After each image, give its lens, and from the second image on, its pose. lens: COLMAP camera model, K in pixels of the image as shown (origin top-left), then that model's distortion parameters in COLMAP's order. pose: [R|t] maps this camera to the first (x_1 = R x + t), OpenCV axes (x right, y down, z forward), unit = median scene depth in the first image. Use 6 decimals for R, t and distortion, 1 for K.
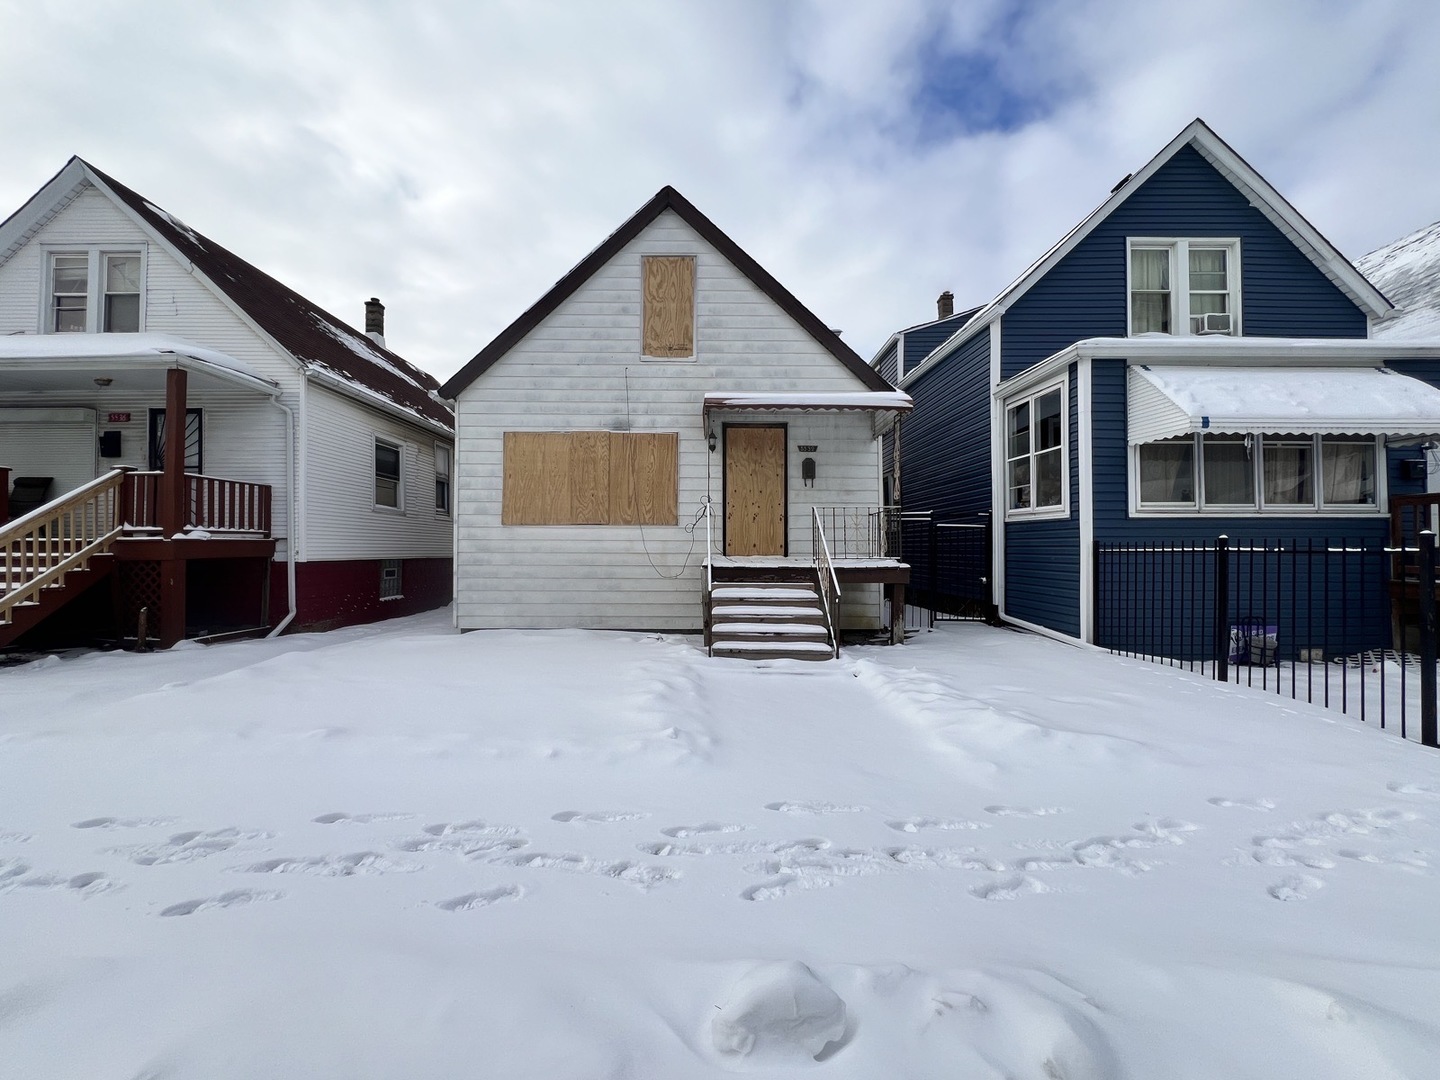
lens RADIAL K [[578.1, 0, 723.8], [0, 578.1, 539.7], [0, 0, 1]] dist [-0.003031, 0.001532]
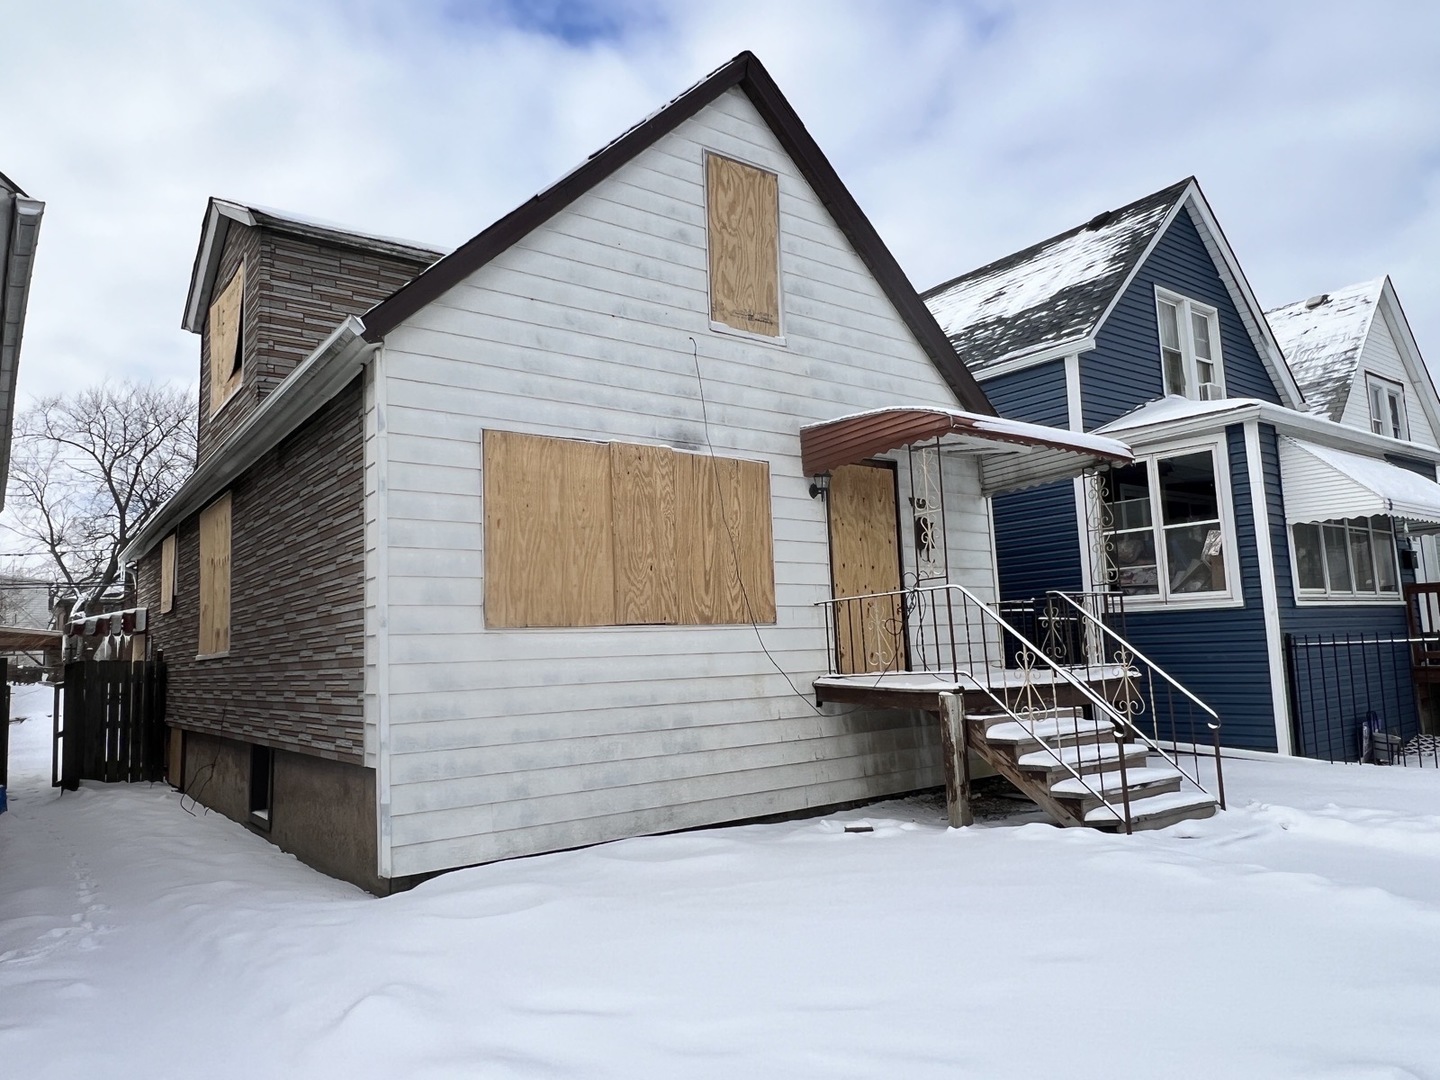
lens RADIAL K [[958.7, 0, 712.6], [0, 958.7, 542.0], [0, 0, 1]] dist [-0.000616, -0.002146]
pose [[0.805009, 0.035665, 0.592189, -0.689353], [0.029747, 0.994509, -0.100332, -0.012237], [-0.592516, 0.098384, 0.799528, 0.280824]]
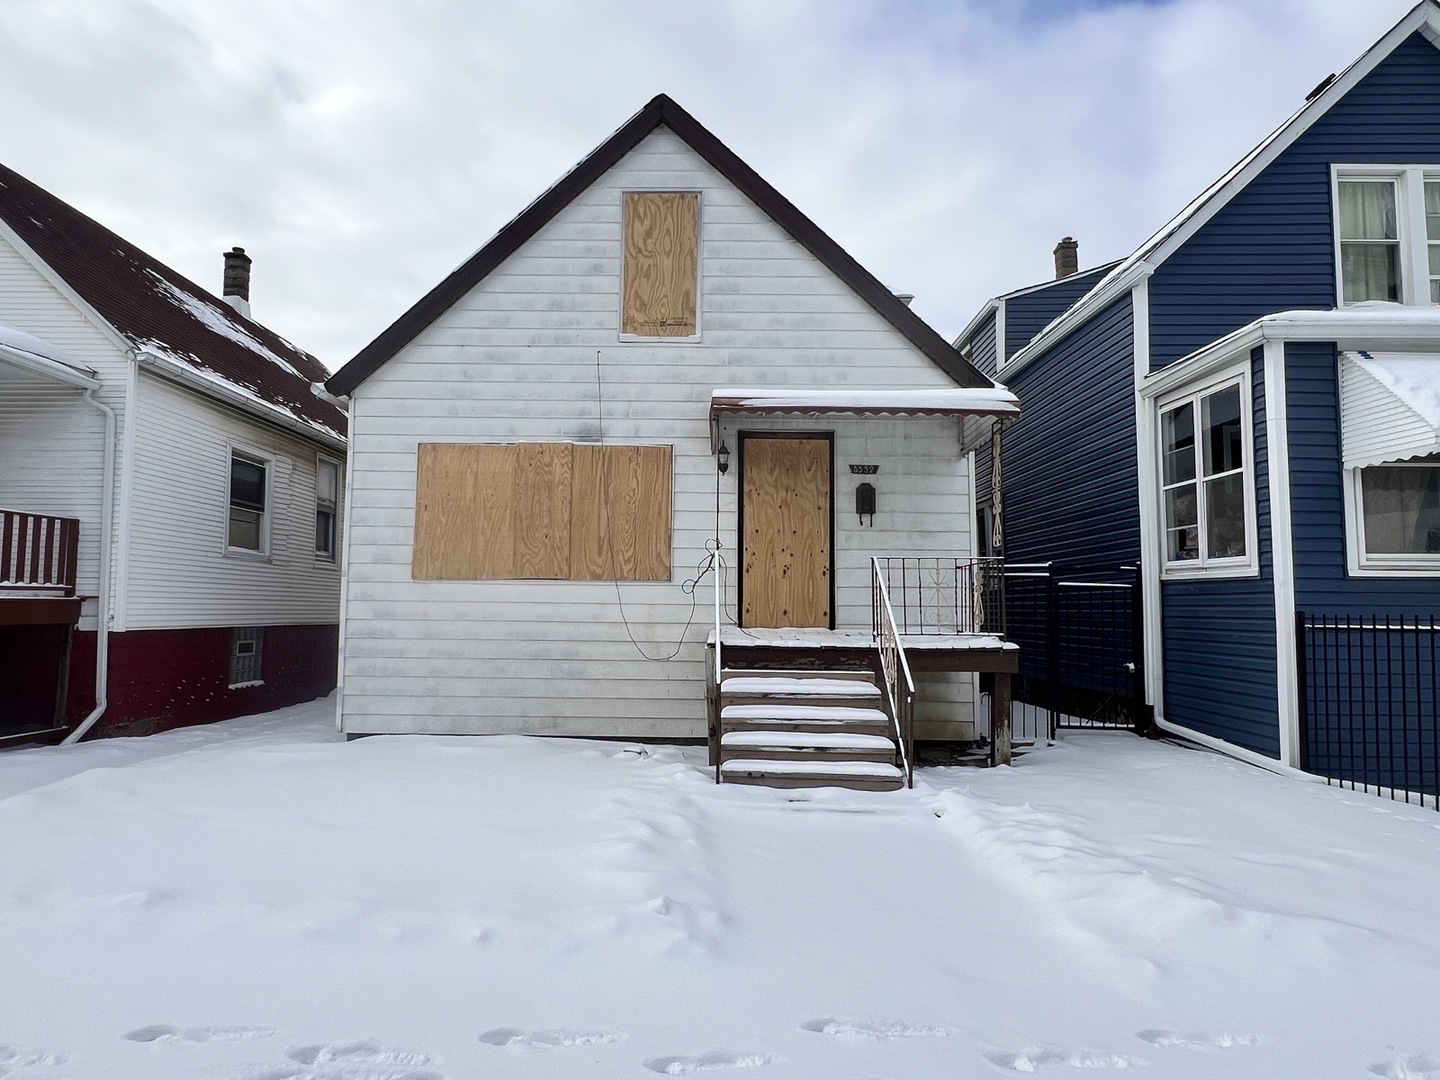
lens RADIAL K [[862.6, 0, 722.6], [0, 862.6, 543.8], [0, 0, 1]] dist [-0.001709, 0.000418]
pose [[0.999809, 0.006060, -0.018597, -0.001191], [-0.007145, 0.998242, -0.058841, -0.009913], [0.018208, 0.058963, 0.998094, -0.005405]]
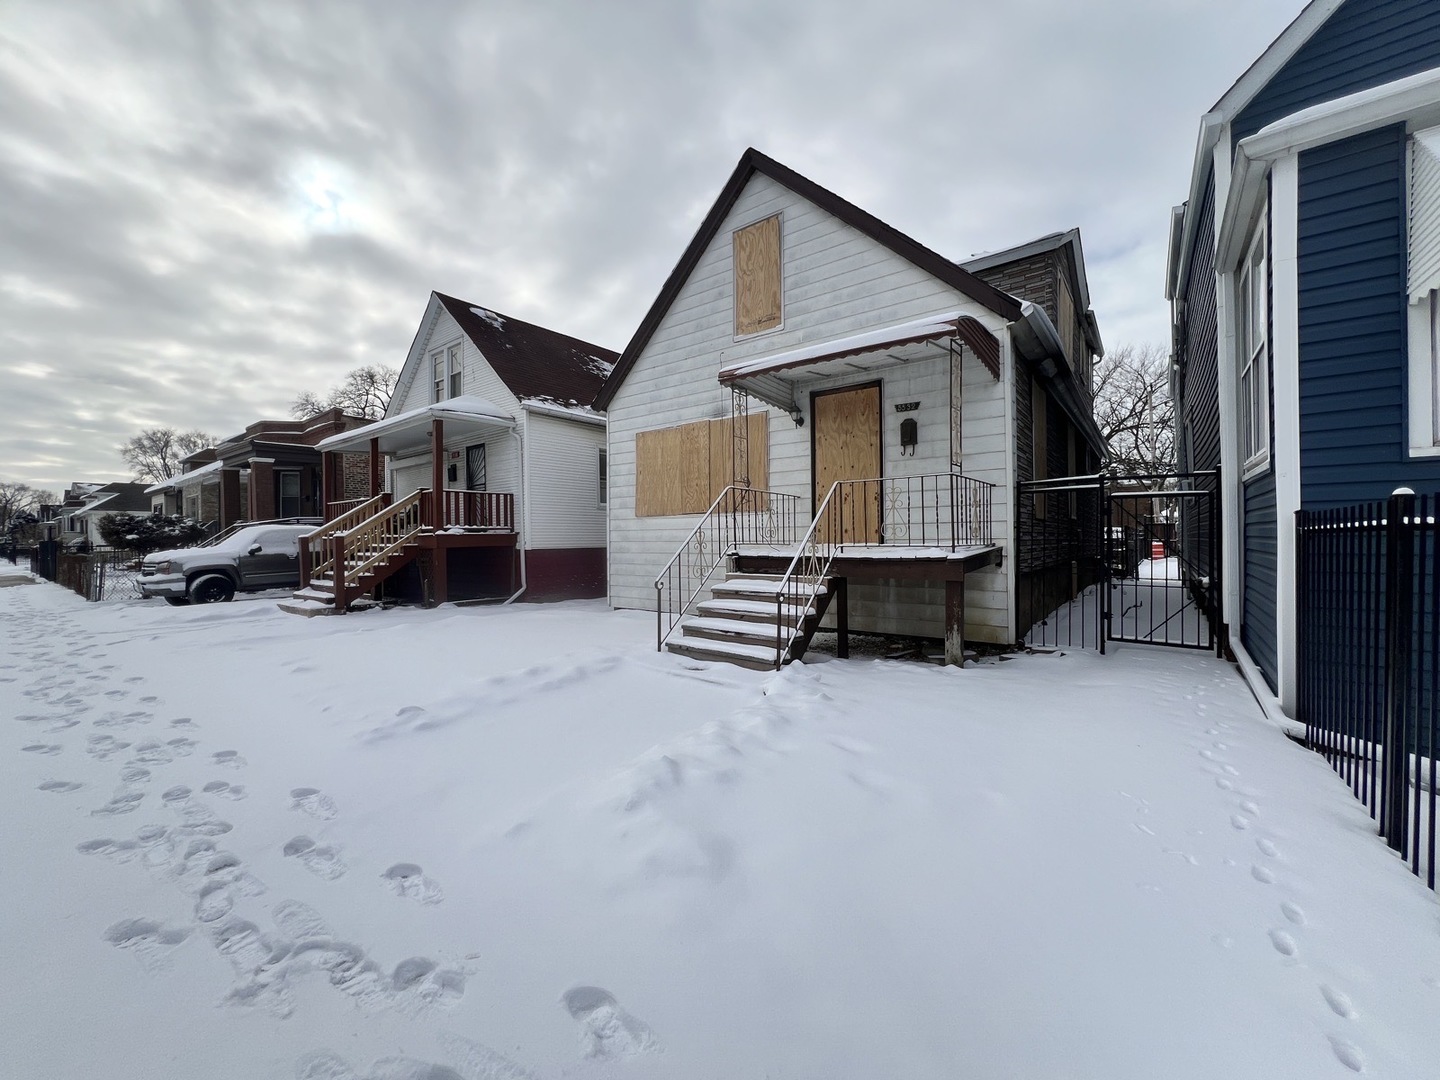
lens RADIAL K [[578.1, 0, 721.8], [0, 578.1, 537.9], [0, 0, 1]] dist [-0.003031, 0.001532]
pose [[0.787861, -0.011548, -0.615745, 0.433830], [0.022760, 0.999687, 0.010373, 0.007223], [0.615433, -0.022187, 0.787877, 0.221109]]
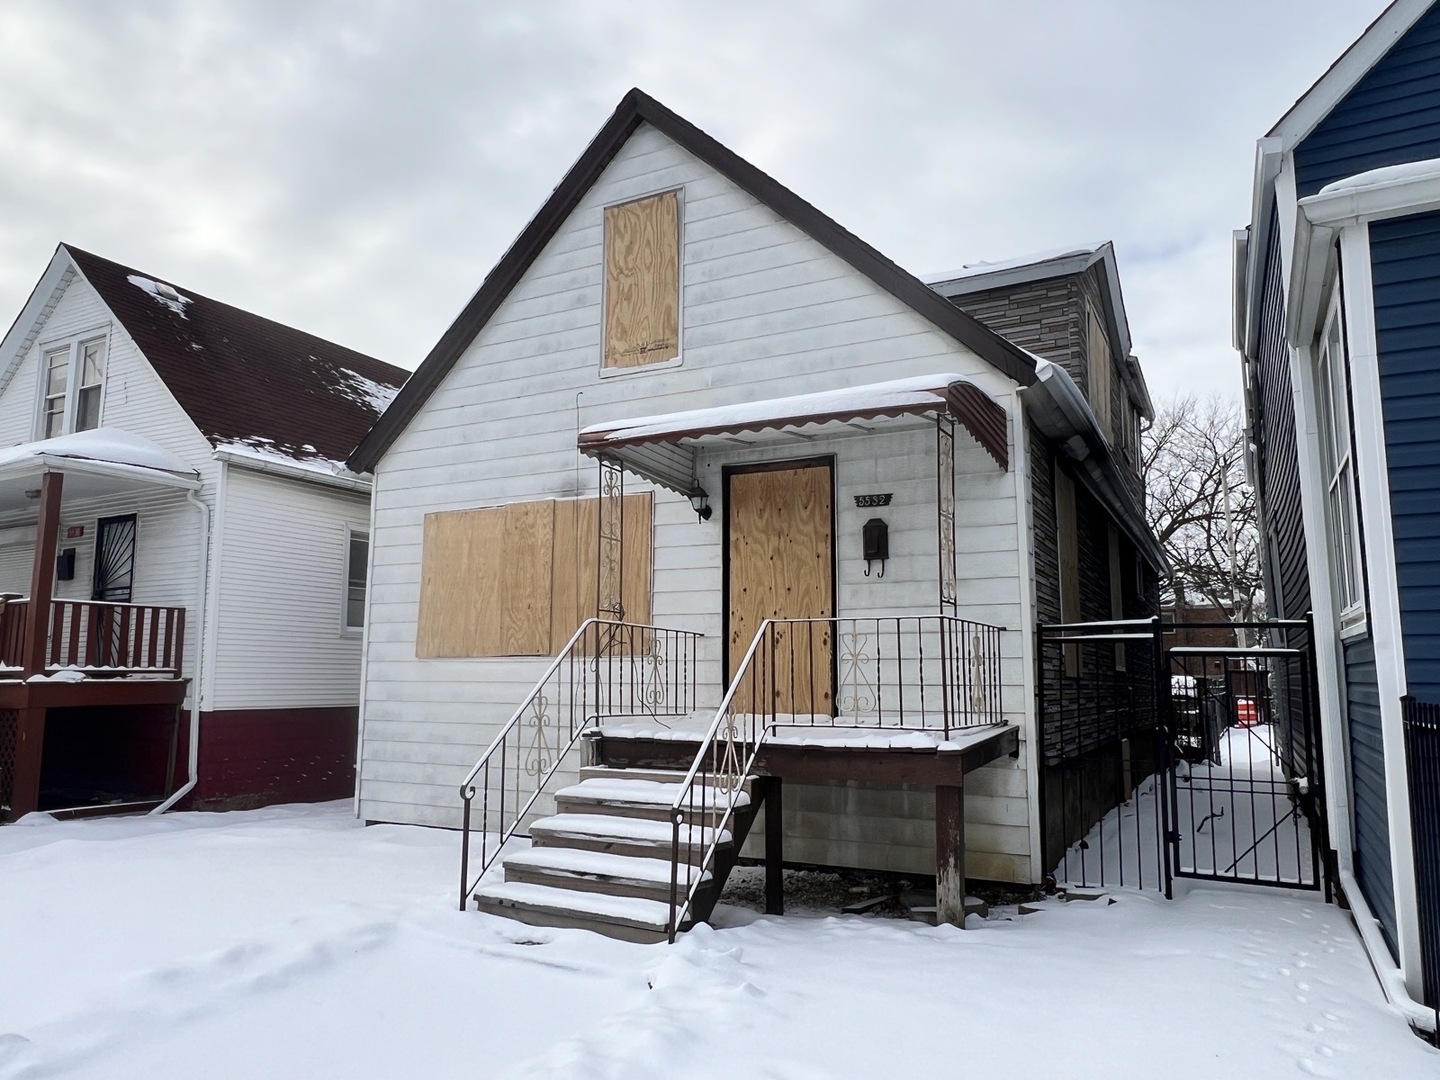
lens RADIAL K [[1006.7, 0, 718.3], [0, 1006.7, 541.4], [0, 0, 1]] dist [-0.002340, 0.002928]
pose [[0.878578, -0.063148, -0.473405, 0.444674], [0.006120, 0.992628, -0.121049, -0.016635], [0.477559, 0.103454, 0.872487, 0.174265]]
